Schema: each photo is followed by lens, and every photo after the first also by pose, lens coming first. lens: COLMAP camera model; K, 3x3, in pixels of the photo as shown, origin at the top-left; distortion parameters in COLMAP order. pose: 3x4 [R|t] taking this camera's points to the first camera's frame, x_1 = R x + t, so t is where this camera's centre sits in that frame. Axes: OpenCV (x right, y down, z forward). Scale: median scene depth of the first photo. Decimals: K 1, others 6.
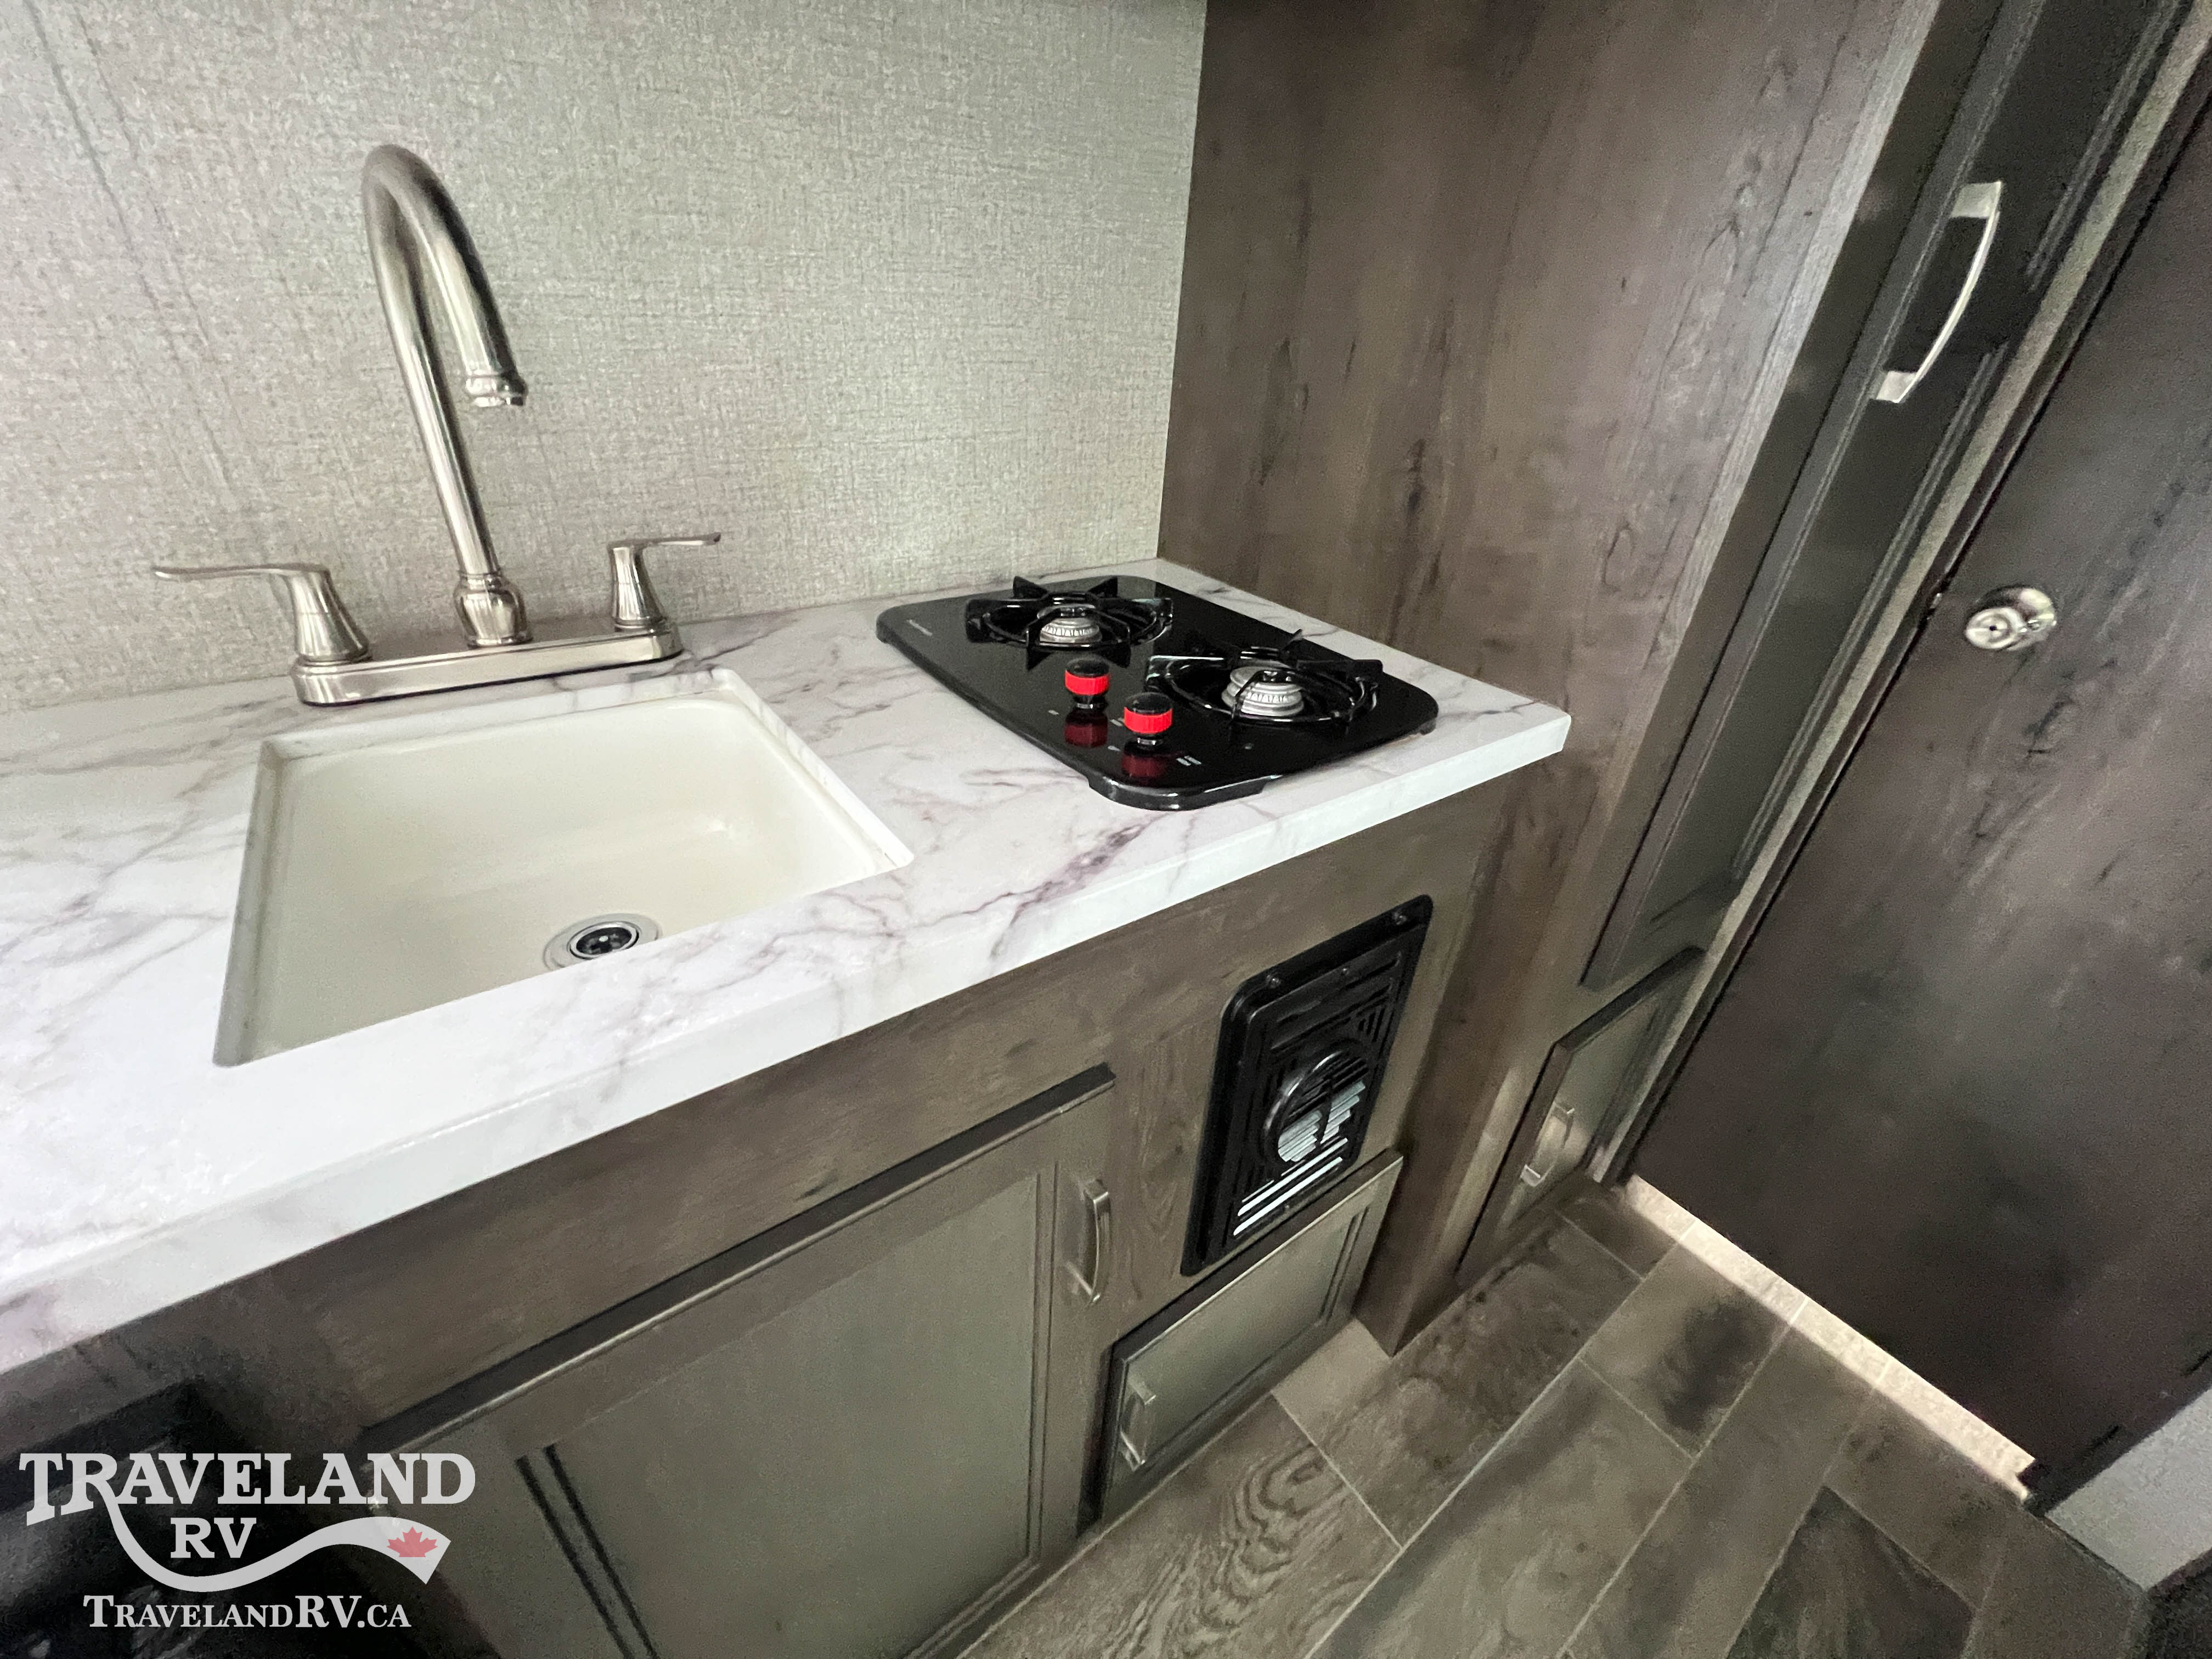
lens RADIAL K [[883.1, 0, 1102.7], [0, 883.1, 826.6], [0, 0, 1]] dist [-0.002647, 0.000372]
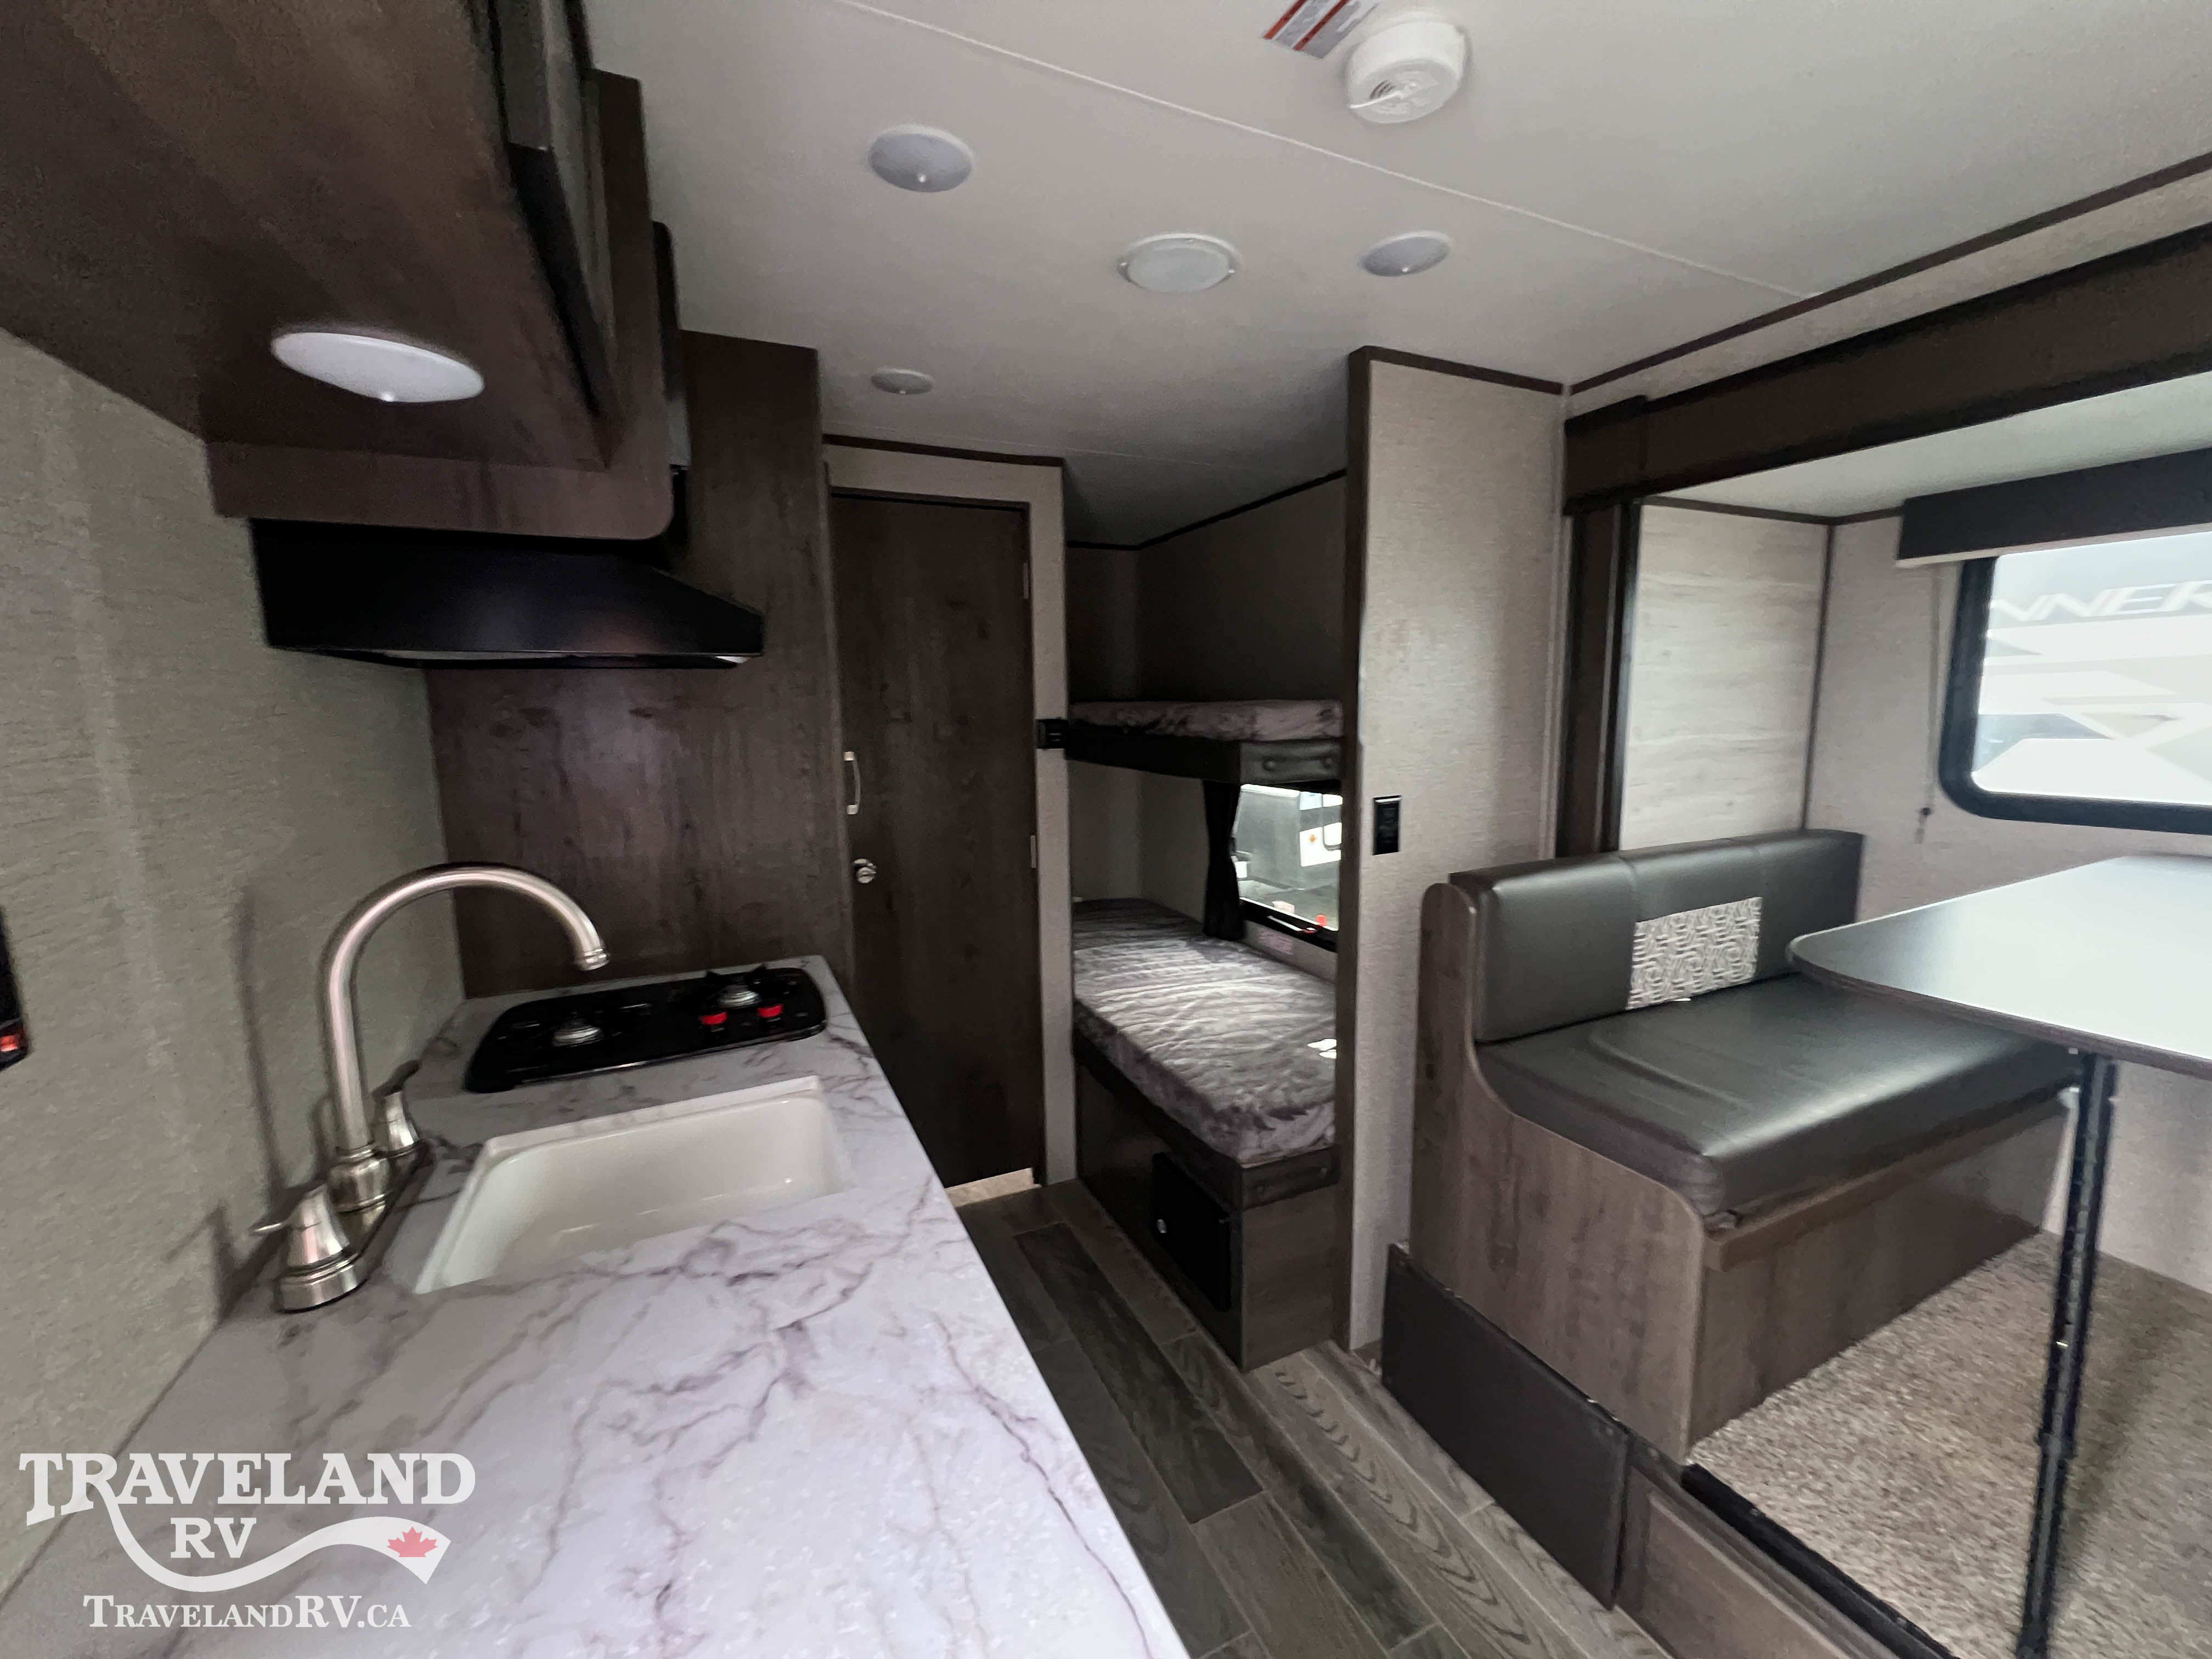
lens RADIAL K [[883.1, 0, 1104.3], [0, 883.1, 825.5], [0, 0, 1]] dist [-0.002647, 0.000372]
pose [[0.193091, -0.198982, 0.960793, -1.425256], [0.523524, 0.849078, 0.070633, -0.188346], [-0.829843, 0.489359, 0.268121, -0.356626]]
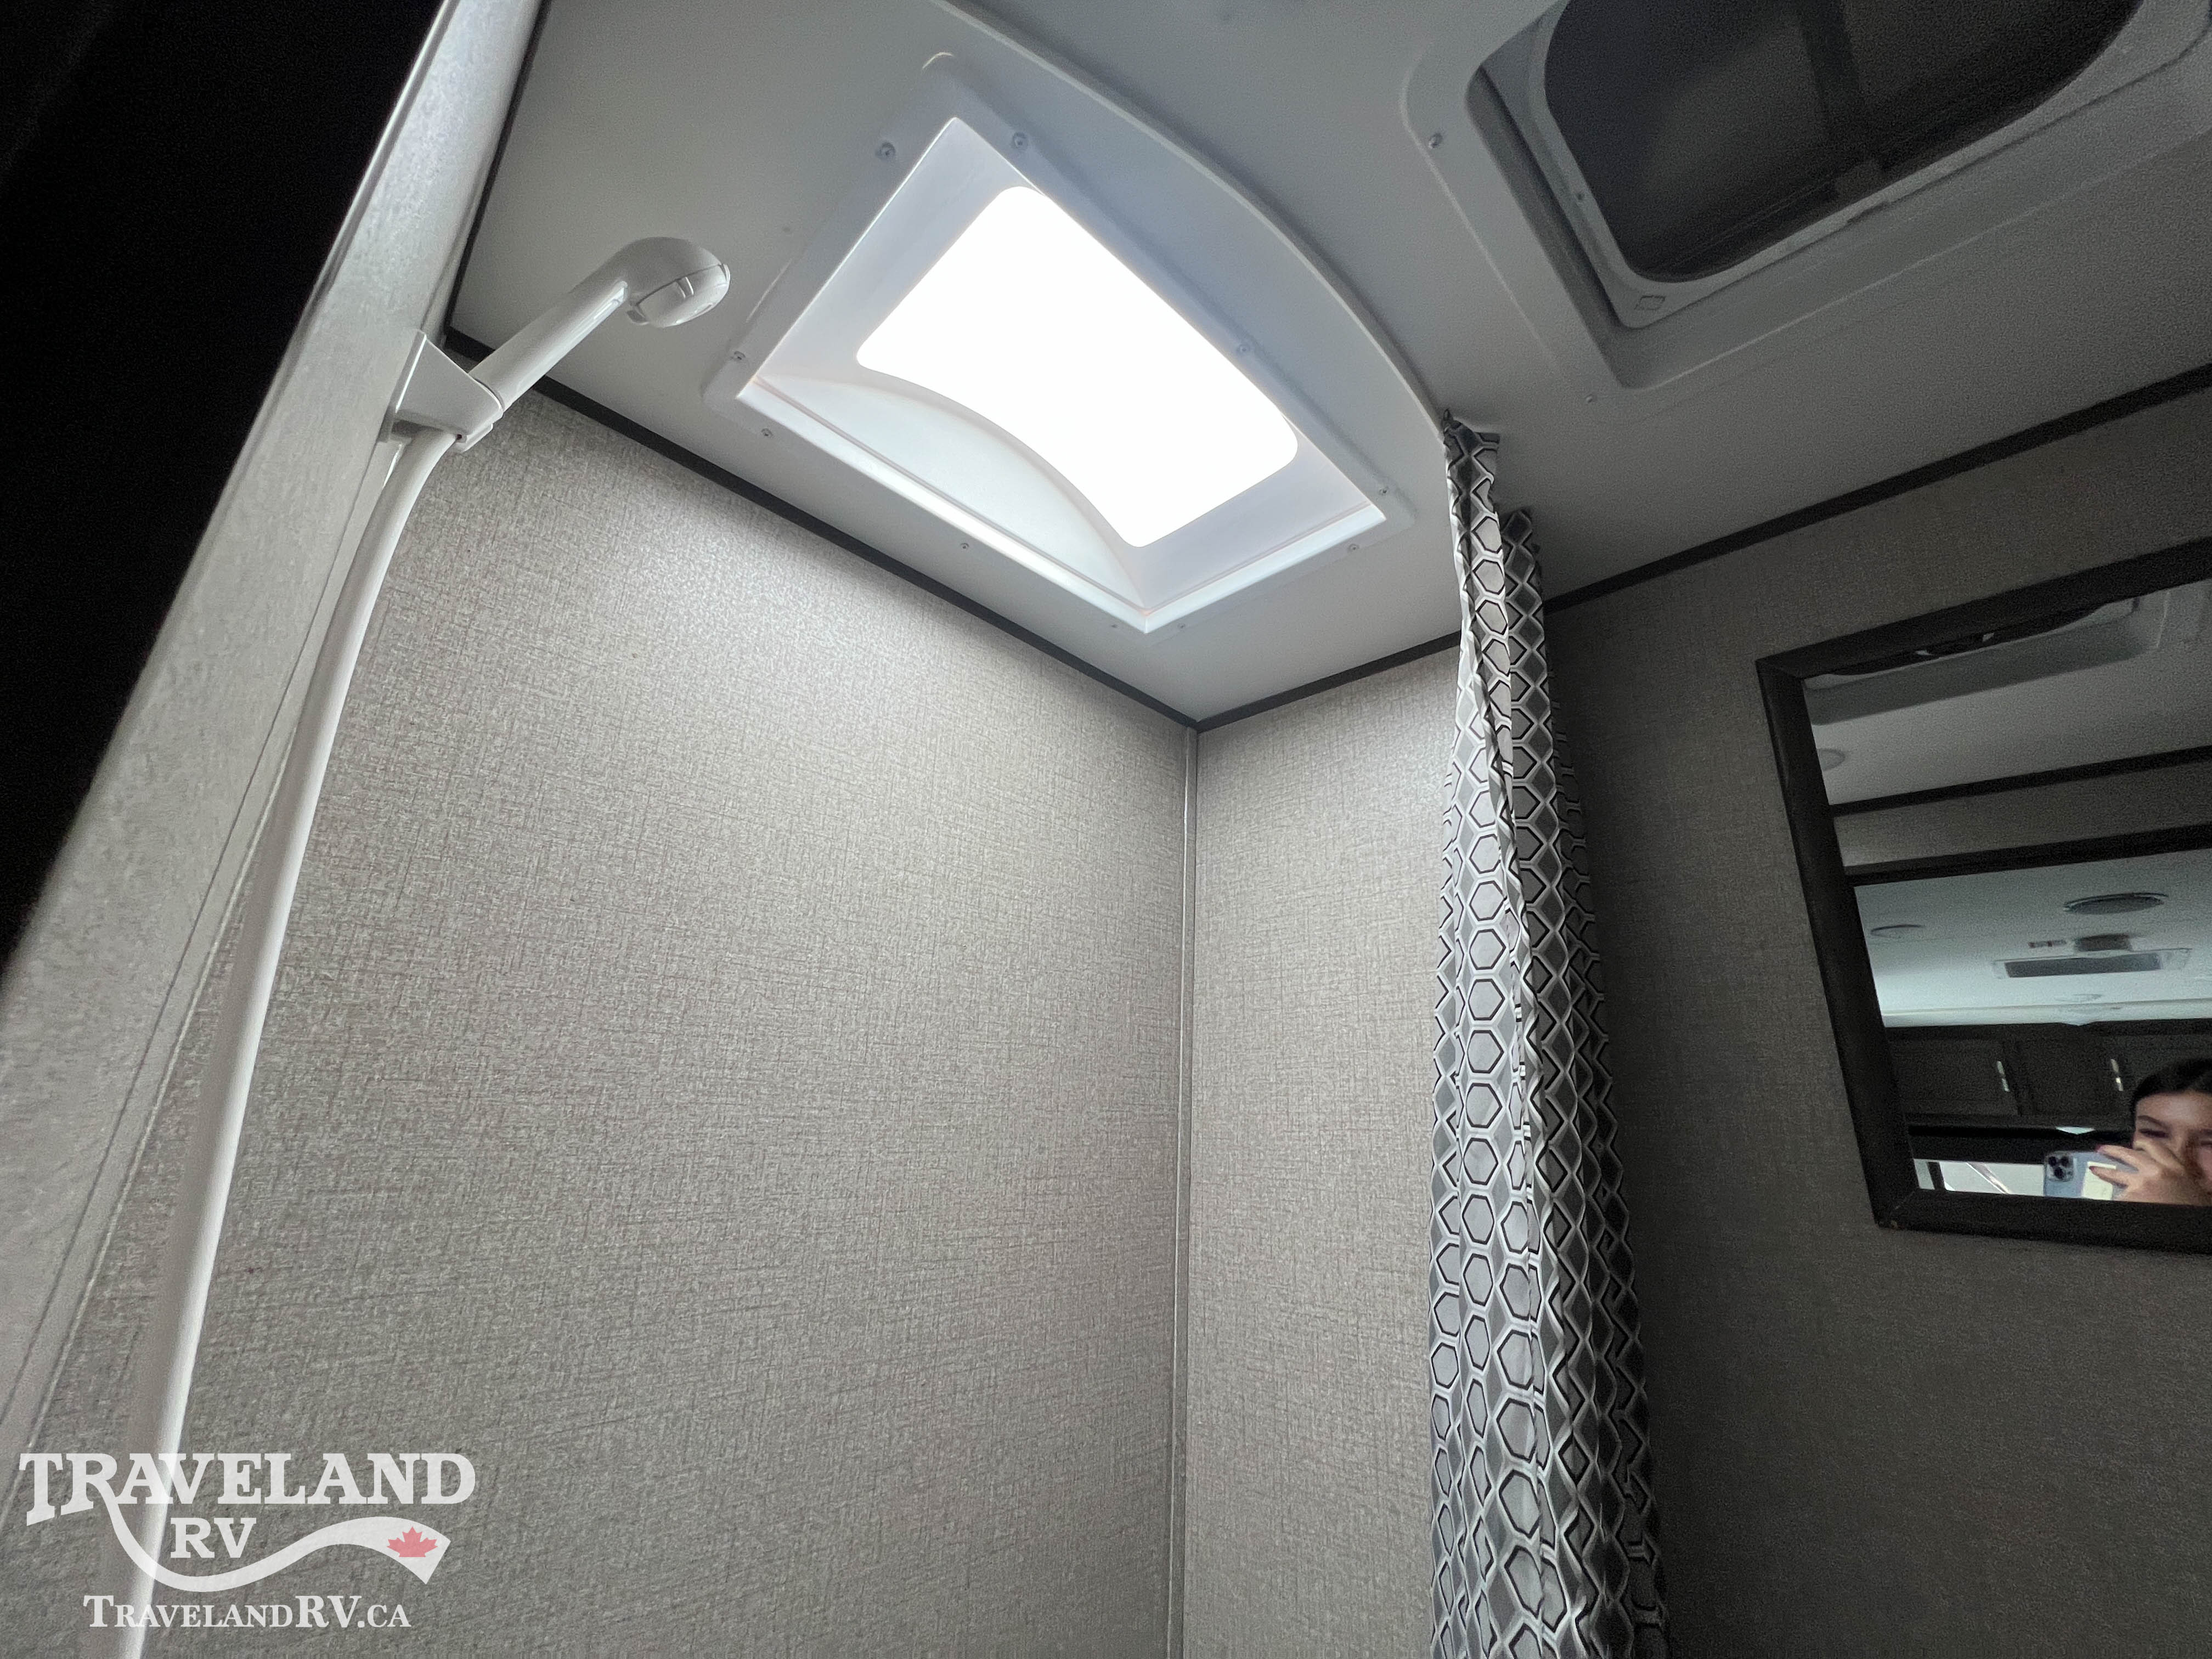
lens RADIAL K [[883.1, 0, 1105.3], [0, 883.1, 829.4], [0, 0, 1]] dist [-0.002647, 0.000372]
pose [[0.989582, 0.042152, 0.137658, 0.115371], [0.074341, 0.669224, -0.739333, -0.210941], [-0.123288, 0.741864, 0.659119, 0.045052]]
